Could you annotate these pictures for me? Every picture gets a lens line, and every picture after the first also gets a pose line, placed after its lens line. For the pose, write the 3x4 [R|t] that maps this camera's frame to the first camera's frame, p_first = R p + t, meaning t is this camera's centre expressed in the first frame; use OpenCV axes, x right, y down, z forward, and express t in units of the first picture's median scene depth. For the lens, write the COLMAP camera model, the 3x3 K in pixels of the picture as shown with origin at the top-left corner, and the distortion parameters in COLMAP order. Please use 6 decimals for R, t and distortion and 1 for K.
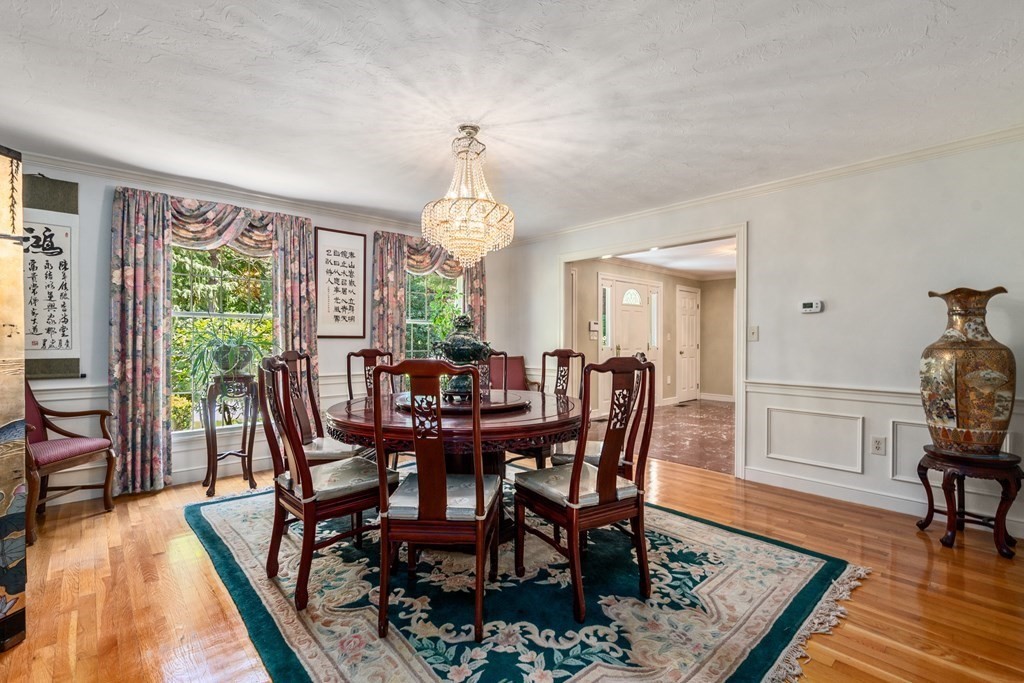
lens RADIAL K [[473.3, 0, 507.7], [0, 473.3, 335.8], [0, 0, 1]] dist [-0.000563, -0.000096]
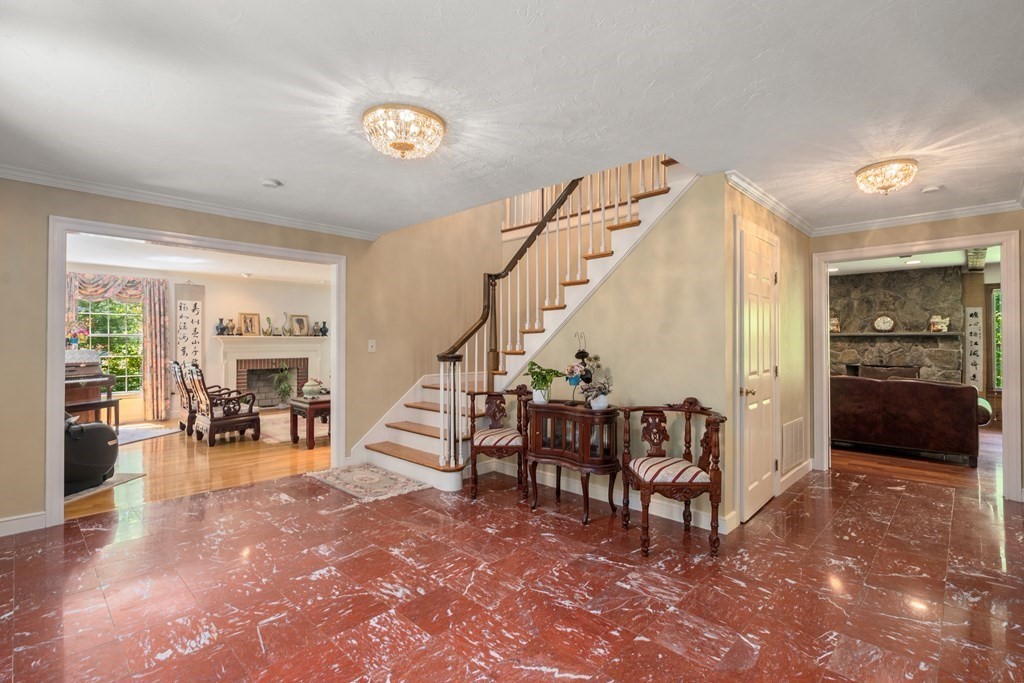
lens RADIAL K [[473.3, 0, 513.5], [0, 473.3, 345.9], [0, 0, 1]] dist [-0.000563, -0.000096]
pose [[0.997821, 0.000154, 0.065977, 0.903760], [0.000091, 0.999993, -0.003720, 0.004400], [-0.065977, 0.003717, 0.997814, -1.005199]]
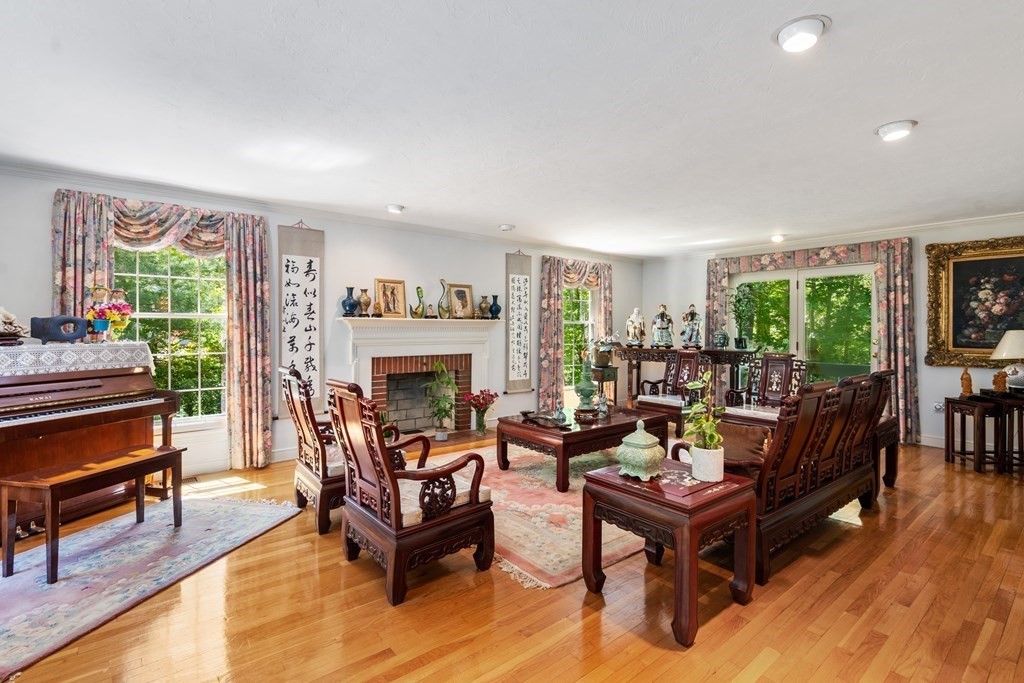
lens RADIAL K [[473.3, 0, 513.6], [0, 473.3, 334.3], [0, 0, 1]] dist [-0.000563, -0.000096]
pose [[0.998862, 0.002630, -0.047620, 0.181132], [-0.002541, 0.999995, 0.001942, -0.008506], [0.047625, -0.001819, 0.998864, 0.040197]]
